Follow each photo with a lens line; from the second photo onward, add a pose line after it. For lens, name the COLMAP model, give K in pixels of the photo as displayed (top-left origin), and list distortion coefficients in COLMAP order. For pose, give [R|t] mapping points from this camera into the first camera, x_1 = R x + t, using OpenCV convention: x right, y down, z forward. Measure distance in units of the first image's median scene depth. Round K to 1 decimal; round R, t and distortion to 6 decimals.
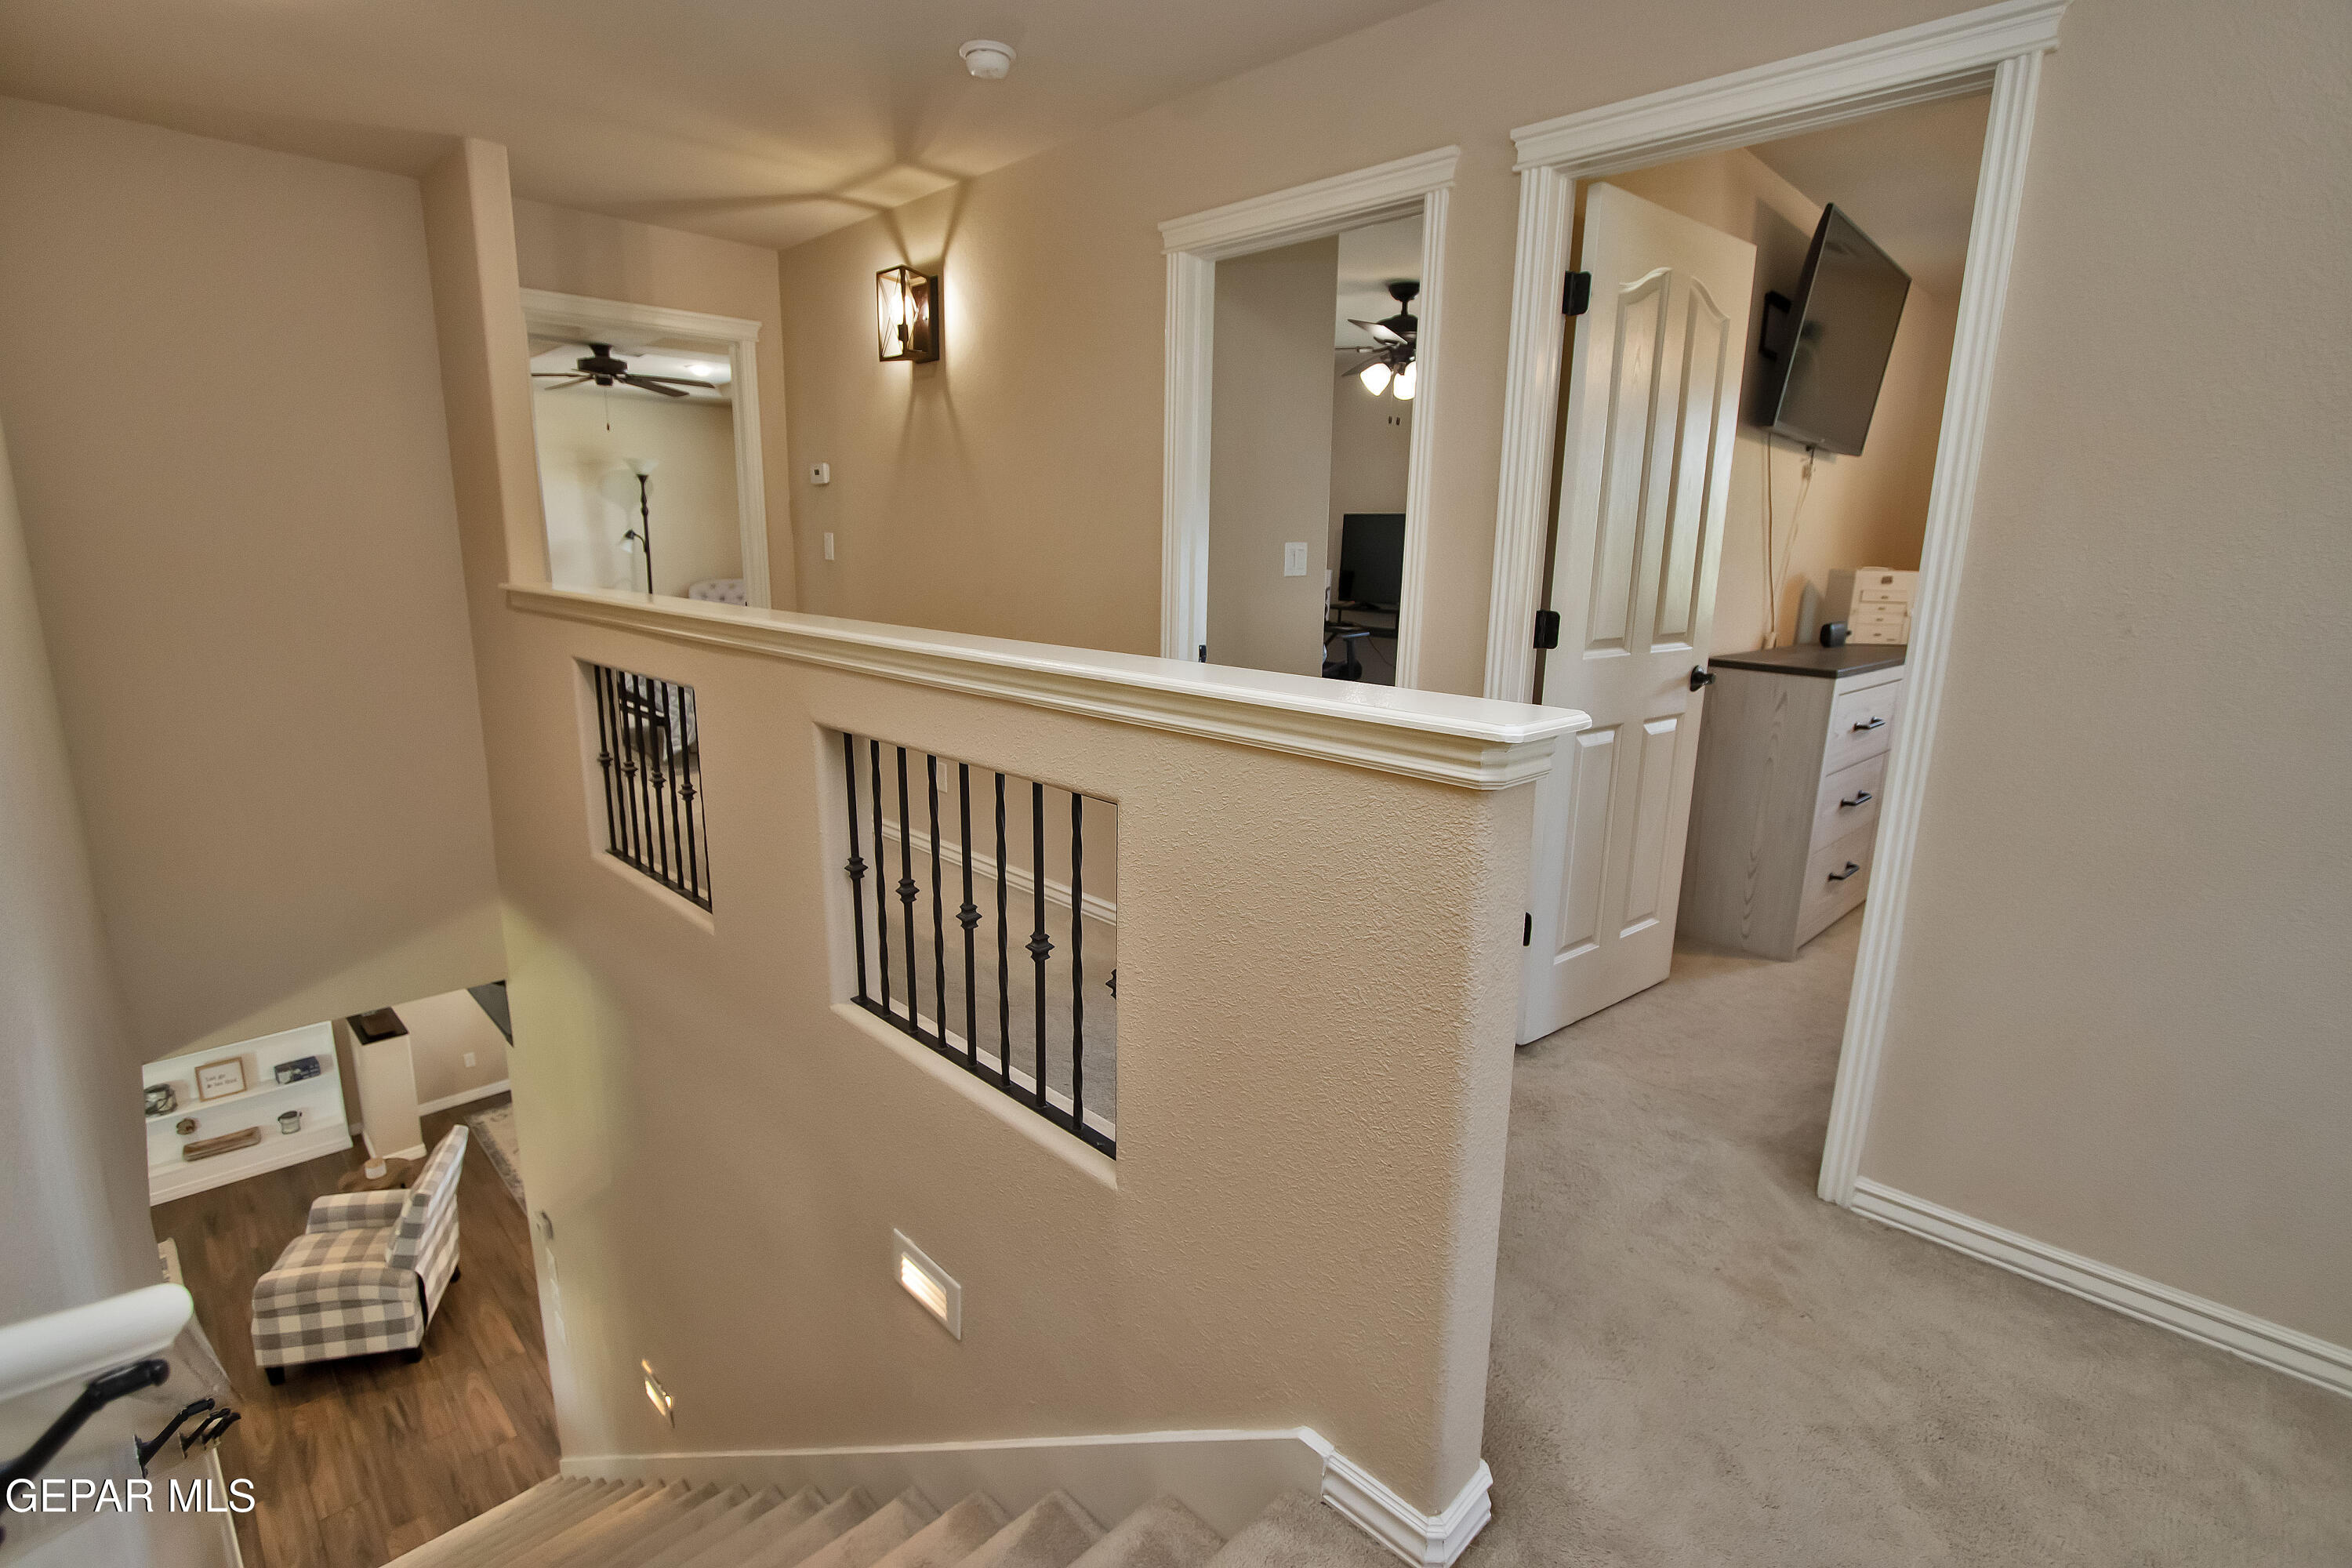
lens RADIAL K [[1080.0, 0, 1161.5], [0, 1080.0, 778.6], [0, 0, 1]] dist [-0.017964, 0.001390]
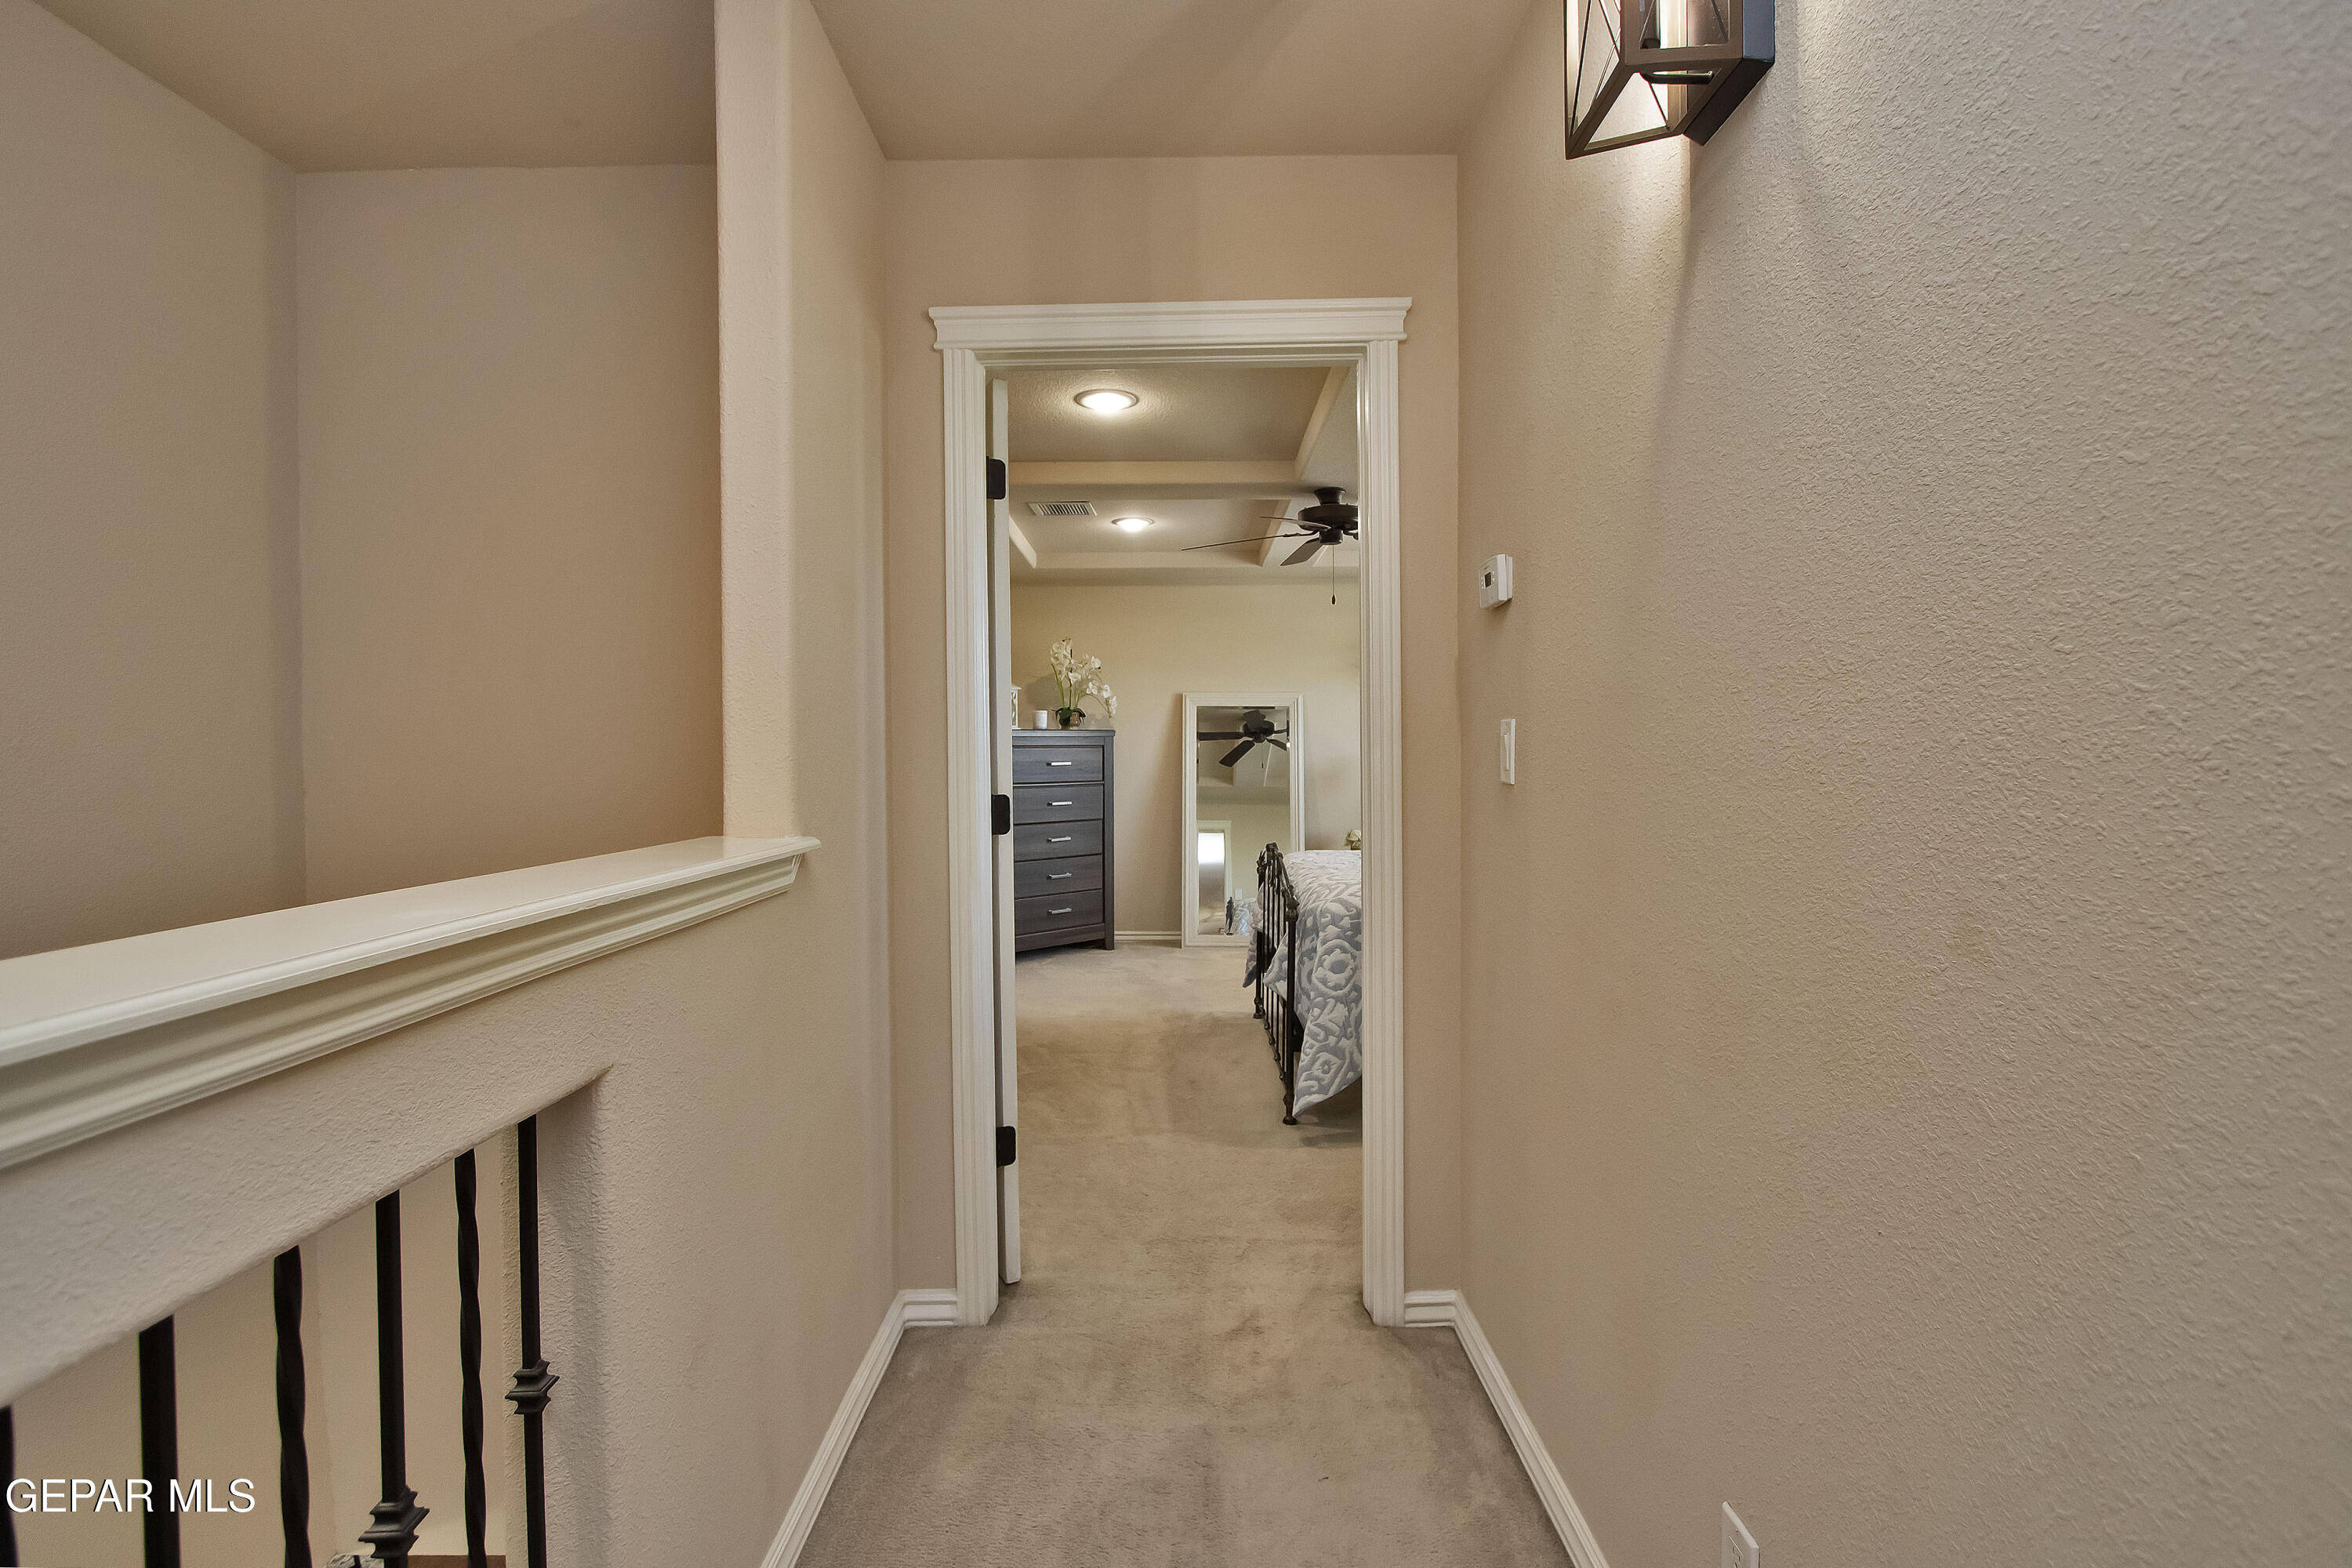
lens RADIAL K [[1114.5, 0, 1169.9], [0, 1114.5, 779.0], [0, 0, 1]] dist [-0.018499, 0.001195]
pose [[0.712588, -0.006788, -0.701550, -0.078832], [-0.130507, 0.981218, -0.142054, -0.099265], [0.689338, 0.192783, 0.698318, 0.481430]]
